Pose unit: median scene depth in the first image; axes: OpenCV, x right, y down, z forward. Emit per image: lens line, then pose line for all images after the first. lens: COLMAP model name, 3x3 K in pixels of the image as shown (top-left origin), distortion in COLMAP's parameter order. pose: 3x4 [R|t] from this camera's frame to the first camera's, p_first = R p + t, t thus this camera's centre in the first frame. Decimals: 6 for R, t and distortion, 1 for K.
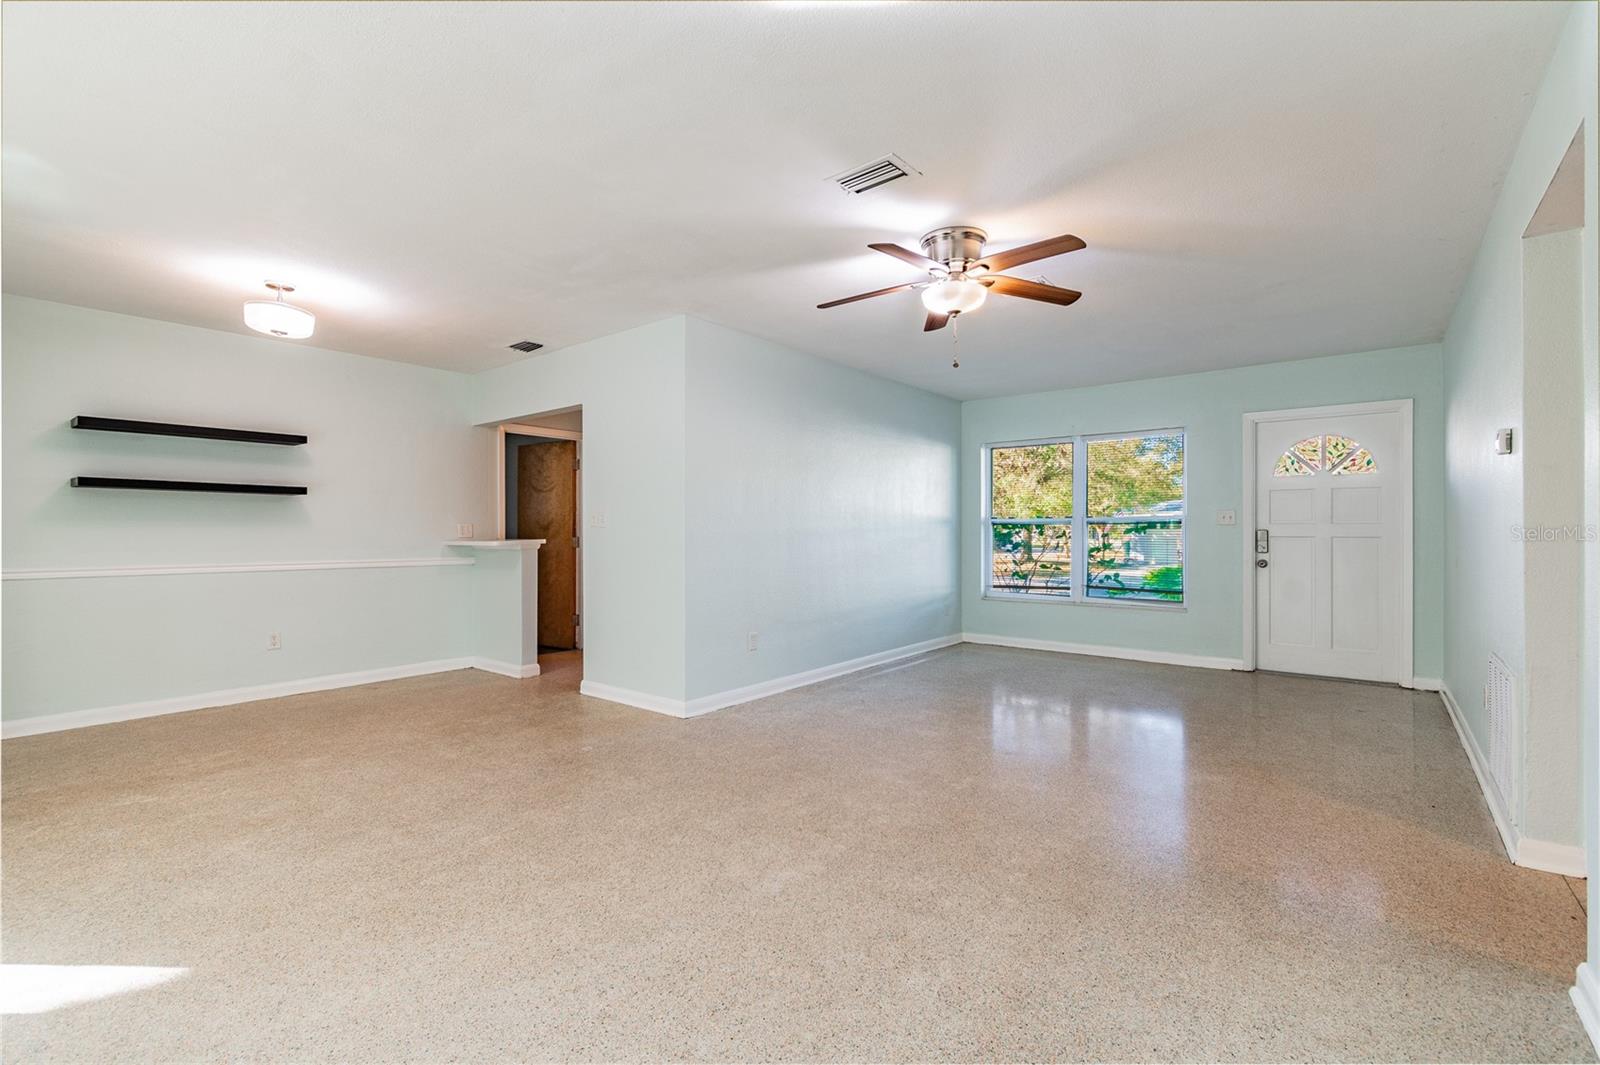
lens RADIAL K [[705.6, 0, 793.6], [0, 705.6, 528.4], [0, 0, 1]] dist [0.006414, -0.002554]
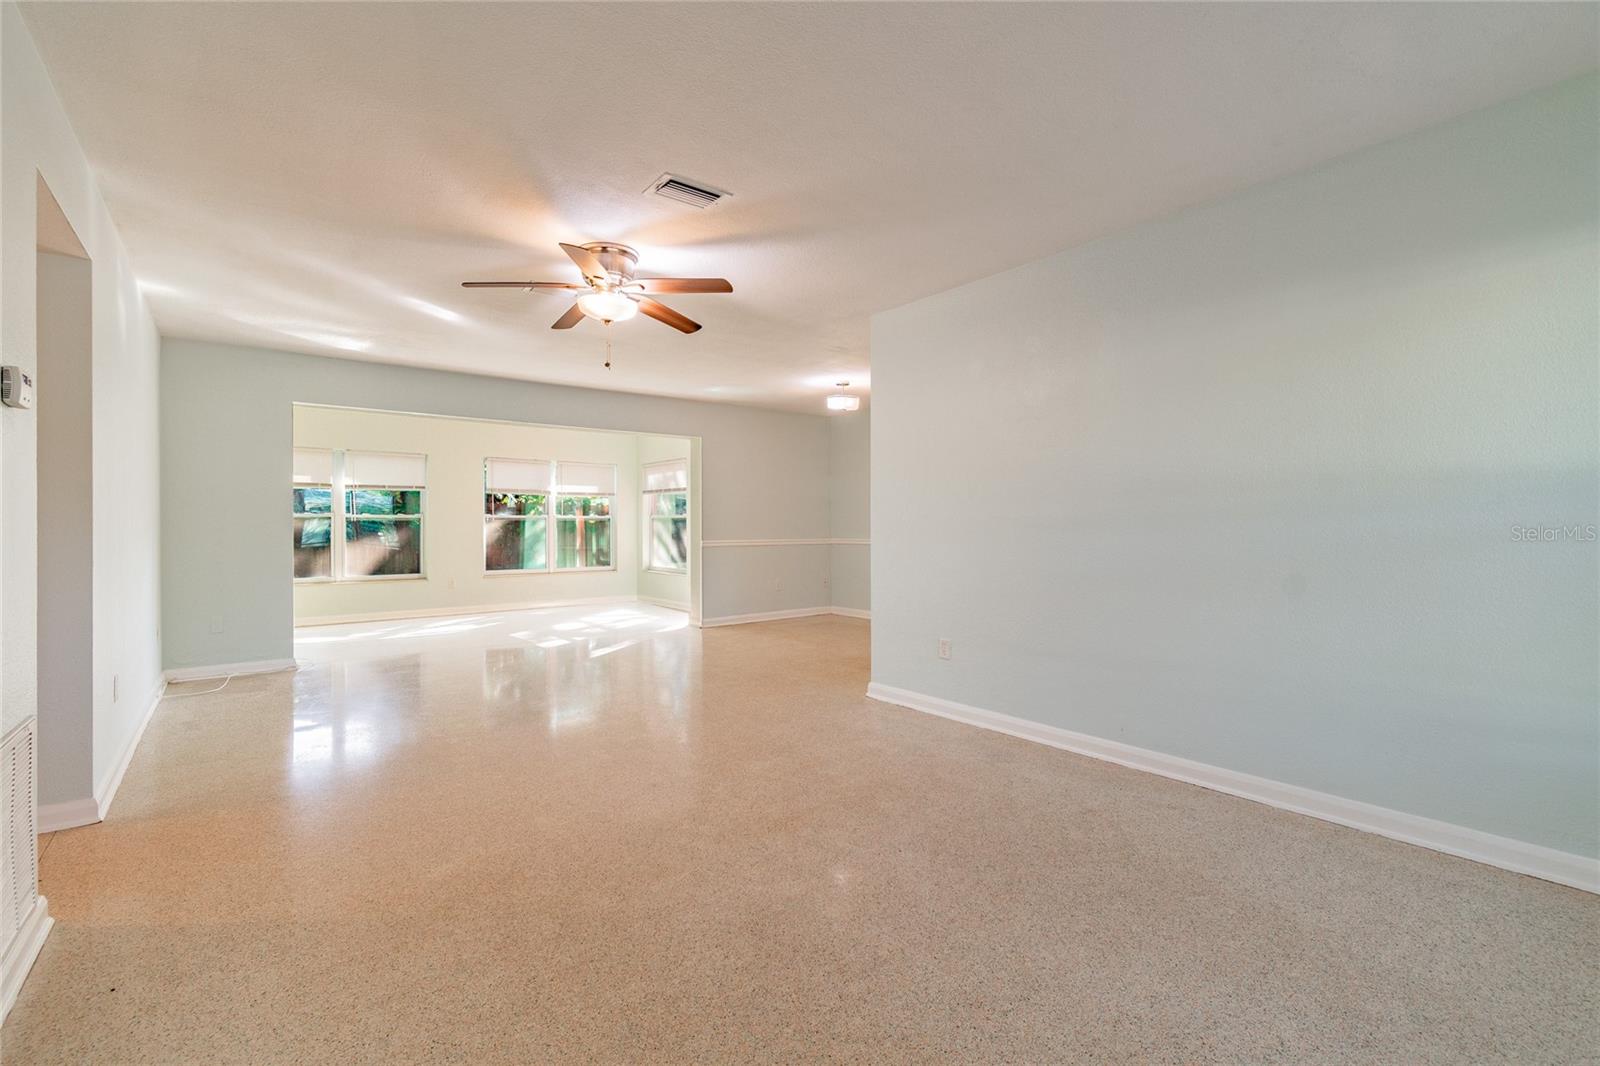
lens RADIAL K [[705.6, 0, 792.0], [0, 705.6, 528.7], [0, 0, 1]] dist [0.006414, -0.002554]
pose [[-0.231653, 0.007923, -0.972766, 0.774852], [0.011156, 0.999923, 0.005487, 0.008439], [0.972735, -0.009581, -0.231723, 0.974622]]
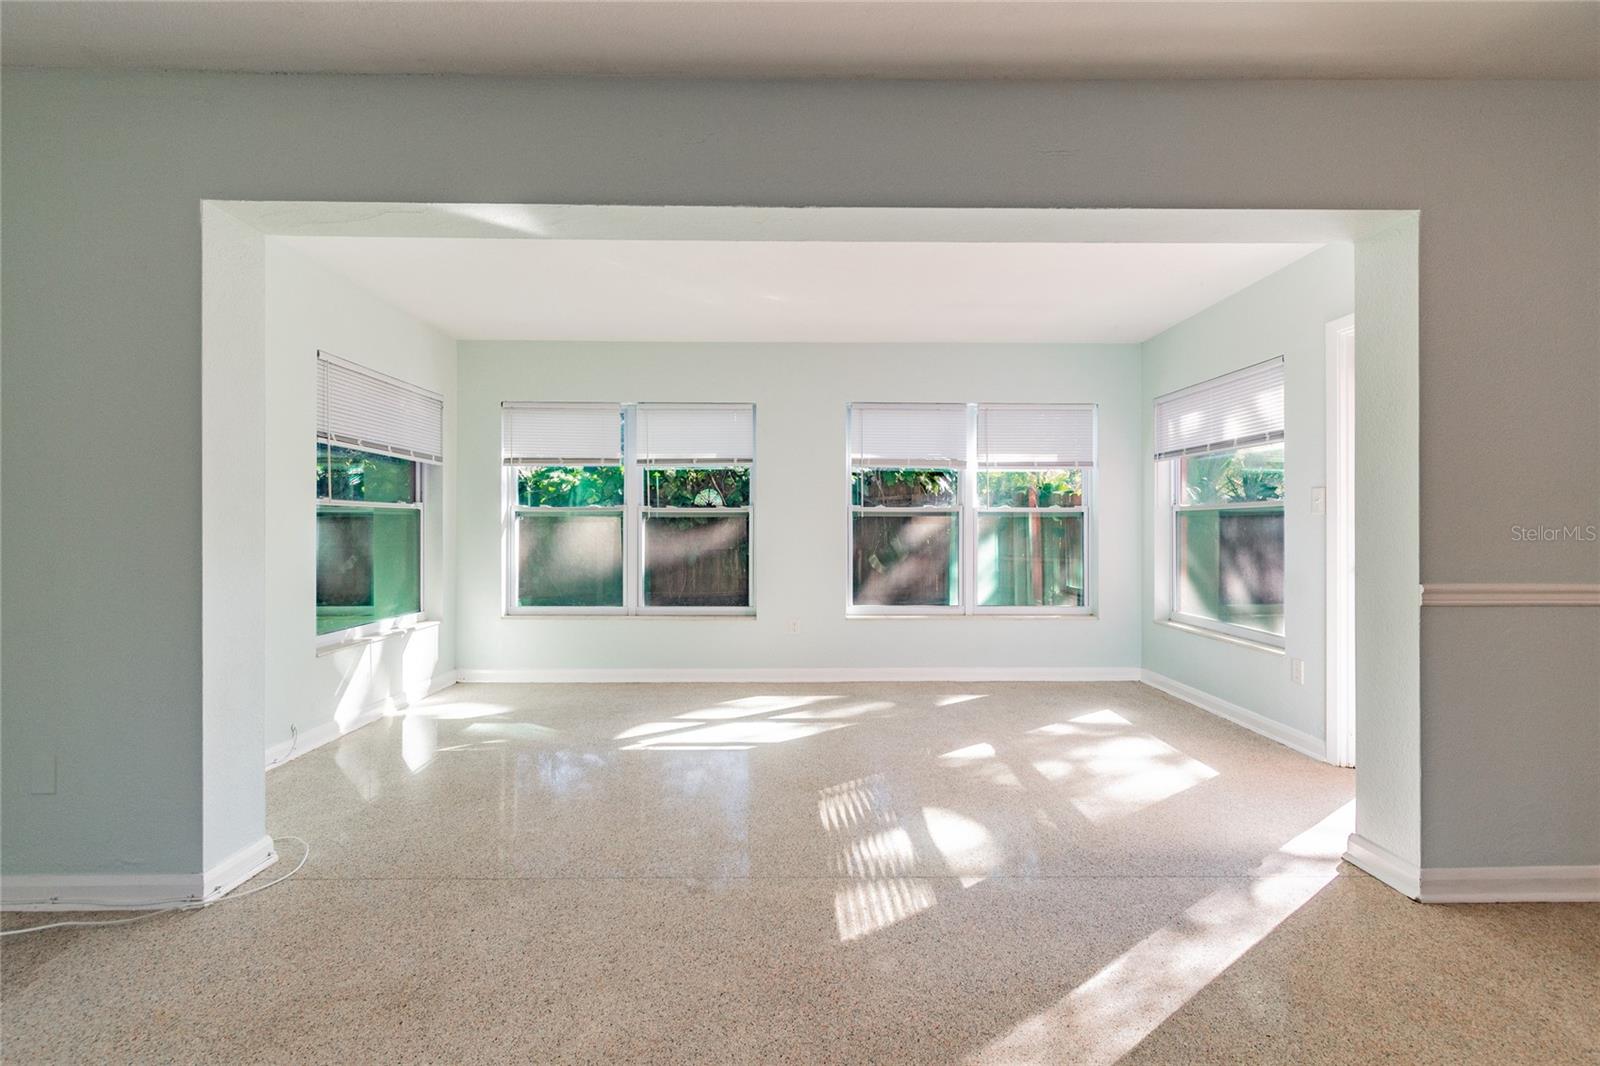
lens RADIAL K [[705.6, 0, 794.4], [0, 705.6, 525.0], [0, 0, 1]] dist [0.006414, -0.002554]
pose [[-0.772312, 0.005130, -0.635223, -0.126462], [0.008762, 0.999958, -0.002576, 0.002850], [0.635183, -0.007555, -0.772325, 0.509452]]
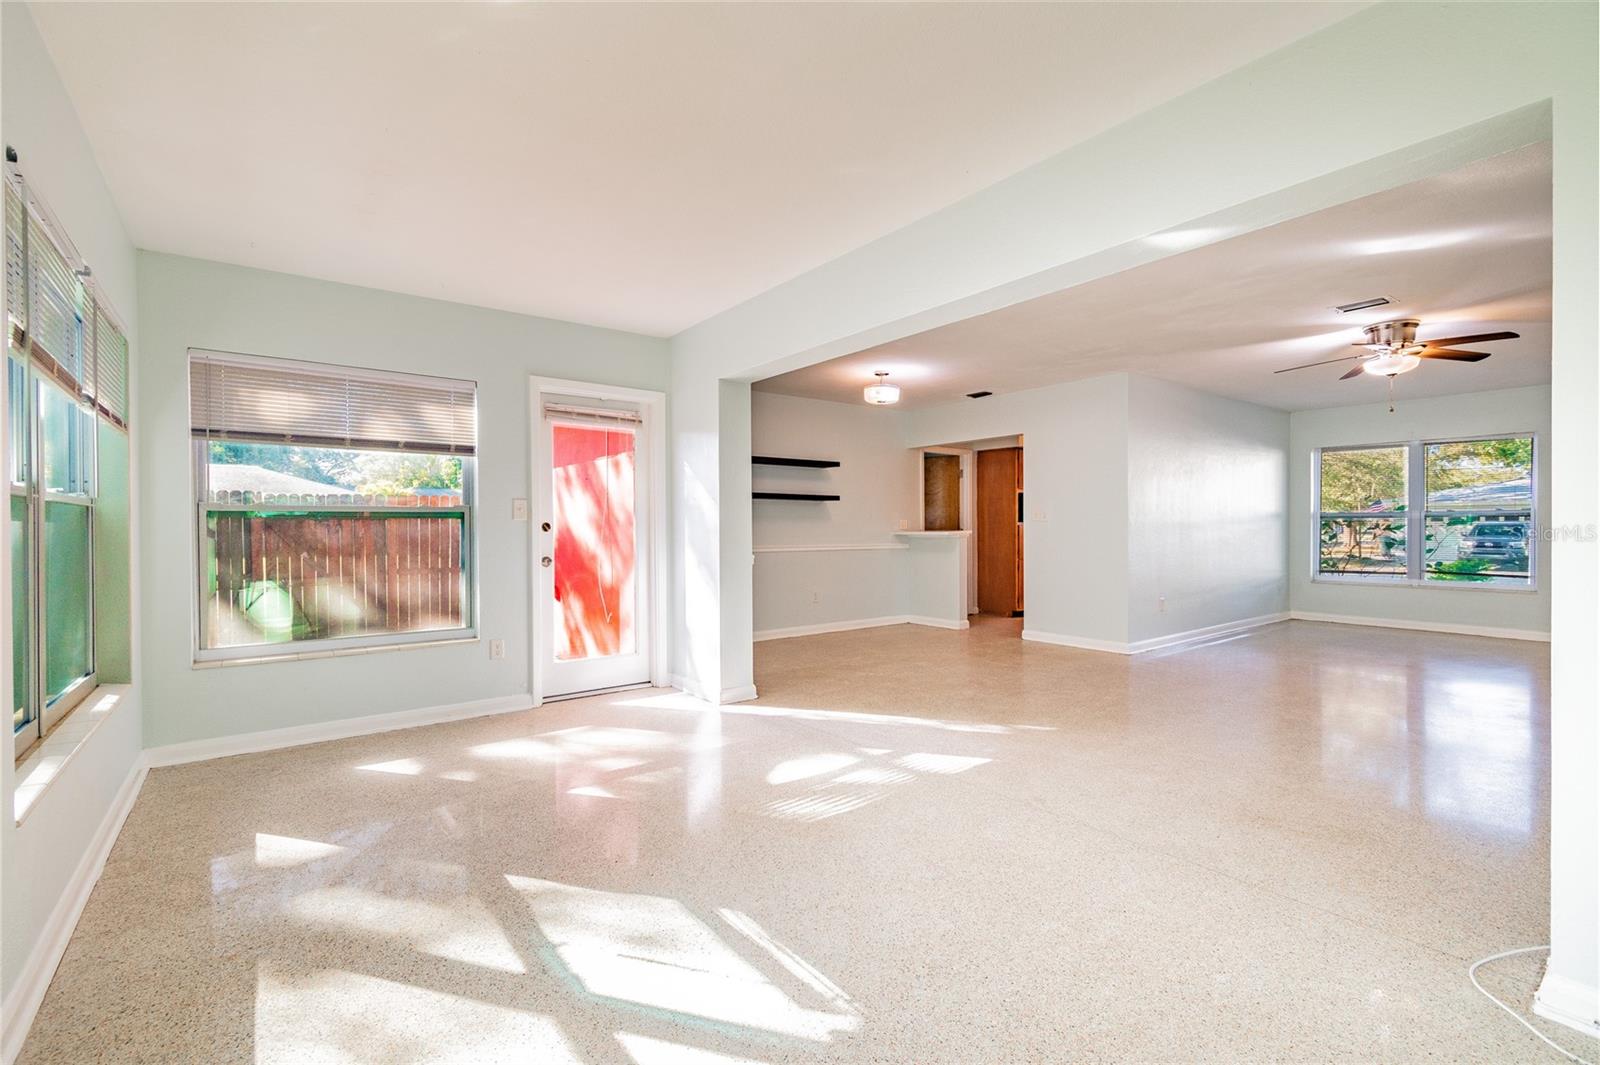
lens RADIAL K [[705.6, 0, 792.2], [0, 705.6, 527.0], [0, 0, 1]] dist [0.006414, -0.002554]
pose [[0.971611, -0.002422, -0.236573, -0.414269], [0.003684, 0.999981, 0.004895, 0.000927], [0.236557, -0.005627, 0.971601, -0.479372]]
